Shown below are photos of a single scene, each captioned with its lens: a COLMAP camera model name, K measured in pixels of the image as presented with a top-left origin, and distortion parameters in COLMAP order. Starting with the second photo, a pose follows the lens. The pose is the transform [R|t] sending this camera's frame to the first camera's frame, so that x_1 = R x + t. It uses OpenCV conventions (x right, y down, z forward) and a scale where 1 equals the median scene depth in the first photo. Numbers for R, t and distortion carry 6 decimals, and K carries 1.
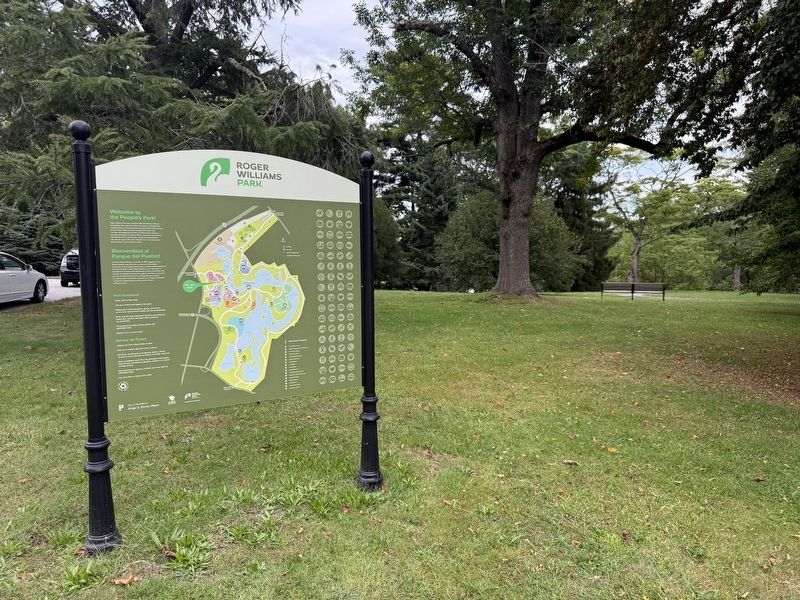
lens RADIAL K [[569.1, 0, 397.9], [0, 569.1, 302.7], [0, 0, 1]] dist [0.149829, -0.263128]
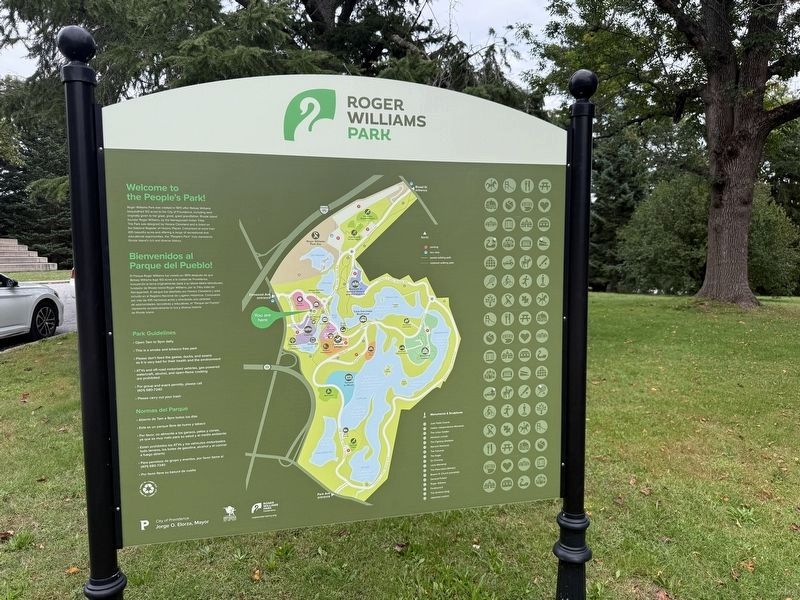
lens RADIAL K [[569.1, 0, 397.9], [0, 569.1, 302.7], [0, 0, 1]] dist [0.149829, -0.263128]
pose [[0.959984, 0.026474, -0.278799, -0.064237], [-0.024574, 0.999645, 0.010310, -0.045835], [0.278973, -0.003046, 0.960294, 0.430300]]
